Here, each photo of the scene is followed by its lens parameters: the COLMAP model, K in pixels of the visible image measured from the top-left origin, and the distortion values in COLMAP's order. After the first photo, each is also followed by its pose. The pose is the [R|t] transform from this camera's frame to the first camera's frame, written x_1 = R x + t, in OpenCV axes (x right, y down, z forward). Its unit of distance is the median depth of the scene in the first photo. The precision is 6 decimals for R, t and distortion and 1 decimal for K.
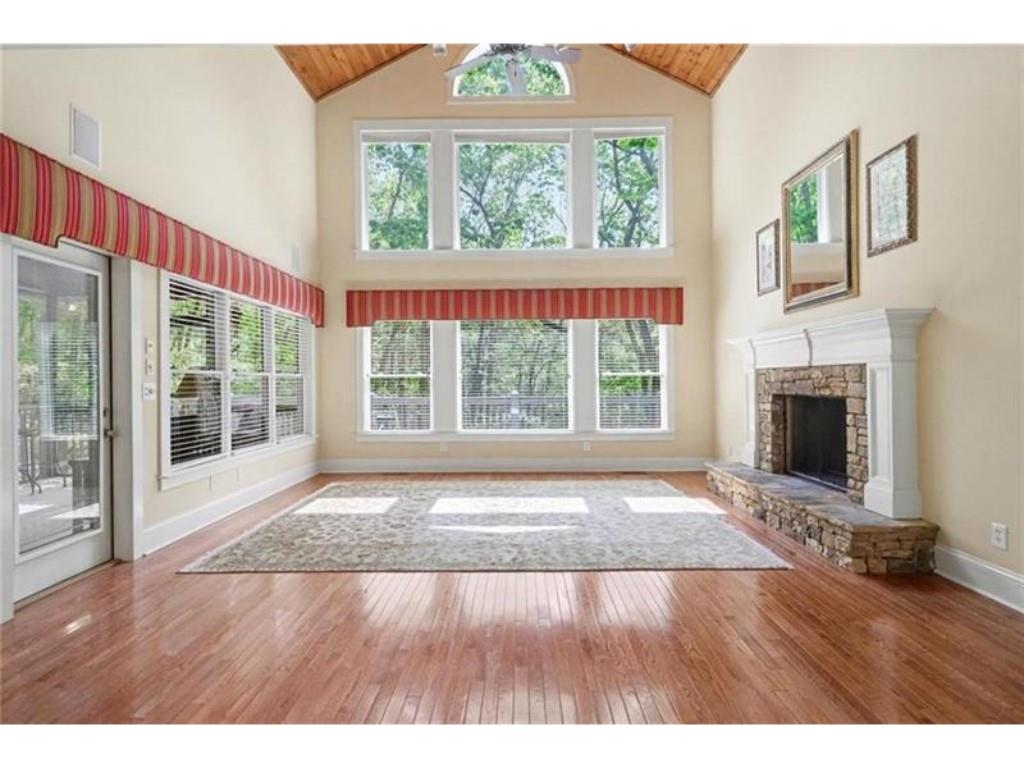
lens RADIAL K [[473.6, 0, 518.4], [0, 473.6, 385.5], [0, 0, 1]] dist [0.005297, 0.001763]
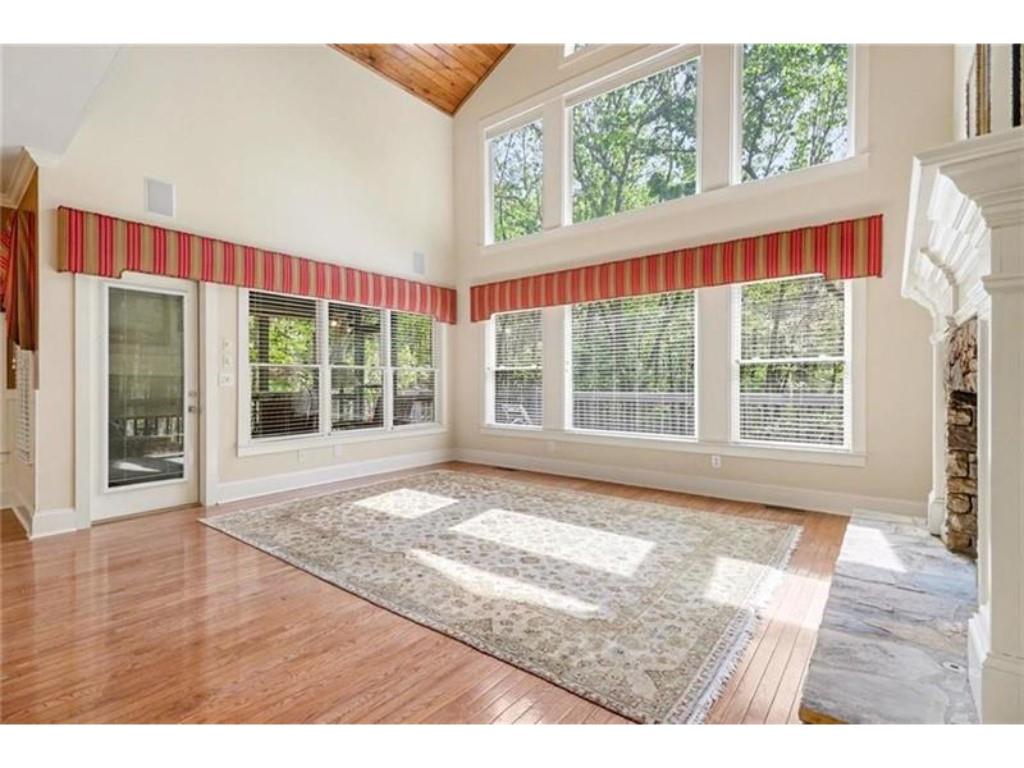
lens RADIAL K [[473.6, 0, 508.4], [0, 473.6, 377.9], [0, 0, 1]] dist [0.005297, 0.001763]
pose [[0.786571, -0.004081, -0.617487, 0.342758], [-0.004421, 0.999915, -0.012240, 0.010936], [0.617484, 0.012358, 0.786486, 0.238741]]
